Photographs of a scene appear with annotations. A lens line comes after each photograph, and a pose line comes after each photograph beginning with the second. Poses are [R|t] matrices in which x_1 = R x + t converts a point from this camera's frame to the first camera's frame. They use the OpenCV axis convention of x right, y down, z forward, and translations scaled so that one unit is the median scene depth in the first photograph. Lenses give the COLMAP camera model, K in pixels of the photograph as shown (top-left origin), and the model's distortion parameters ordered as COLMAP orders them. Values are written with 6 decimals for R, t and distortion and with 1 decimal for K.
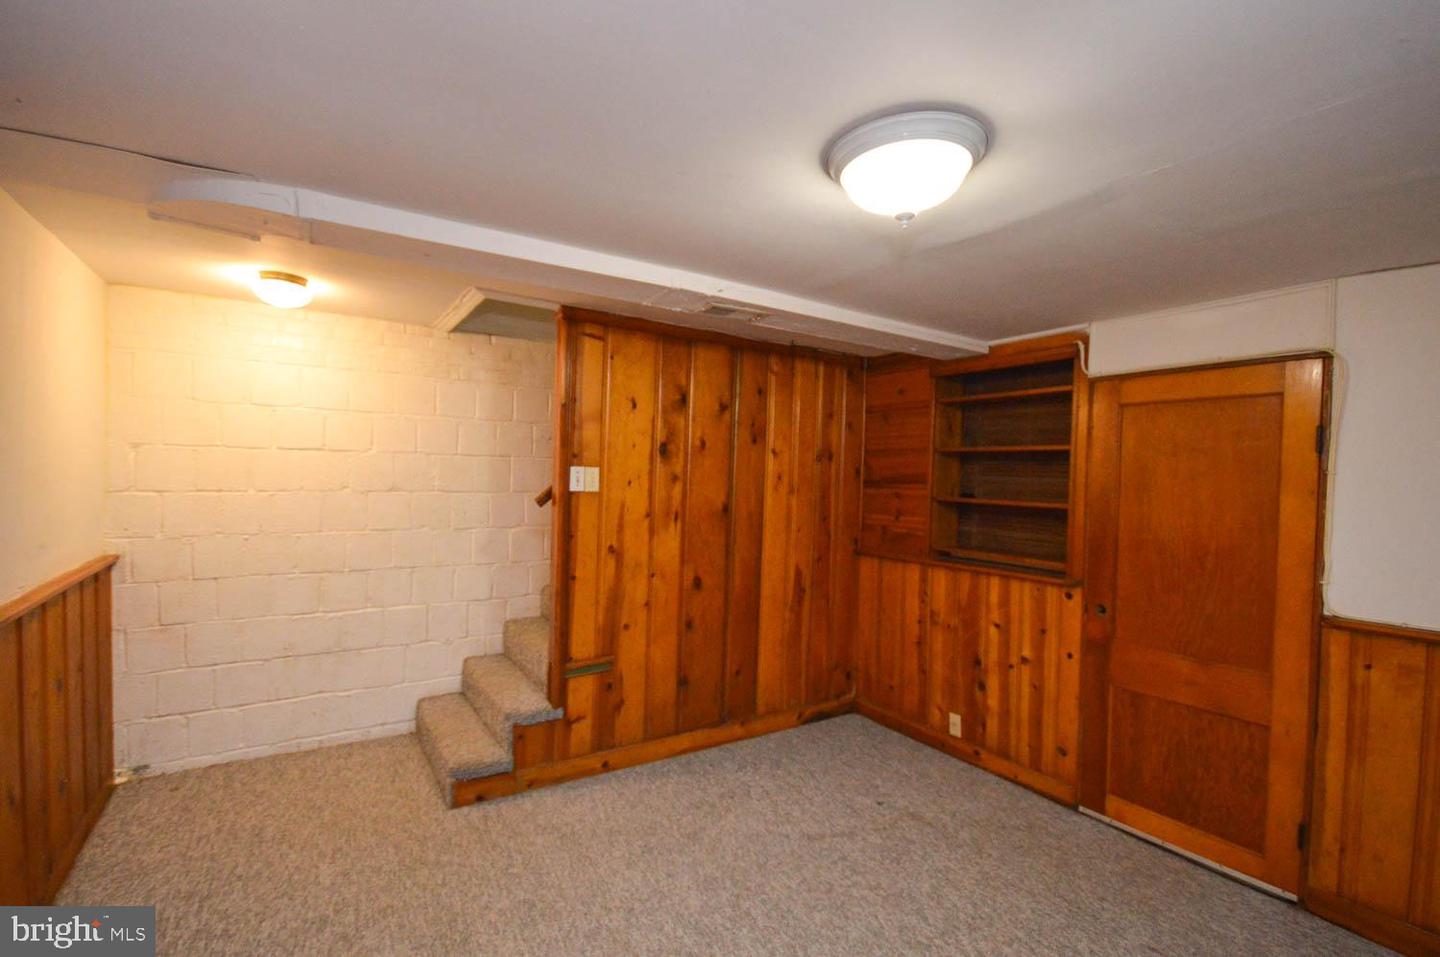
lens RADIAL K [[639.8, 0, 720.0], [0, 639.8, 478.5], [0, 0, 1]] dist [0.001444, -0.009526]
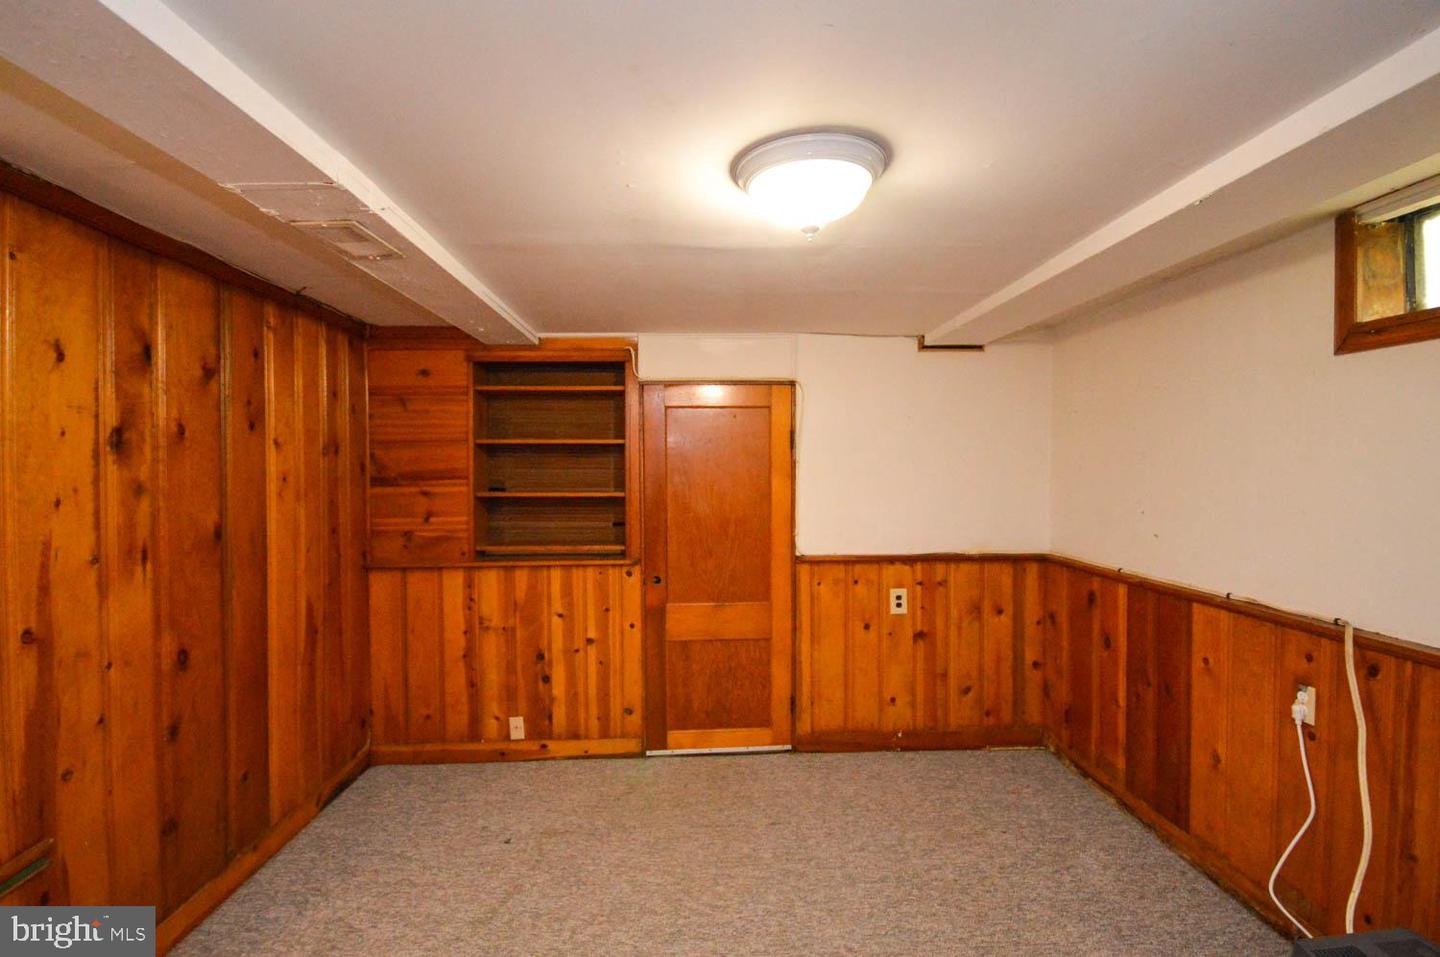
lens RADIAL K [[639.8, 0, 720.0], [0, 639.8, 478.5], [0, 0, 1]] dist [0.001444, -0.009526]
pose [[0.499666, -0.043815, 0.865109, -0.311744], [0.022386, 0.999040, 0.037668, -0.020735], [-0.865929, 0.000545, 0.500167, 0.267172]]
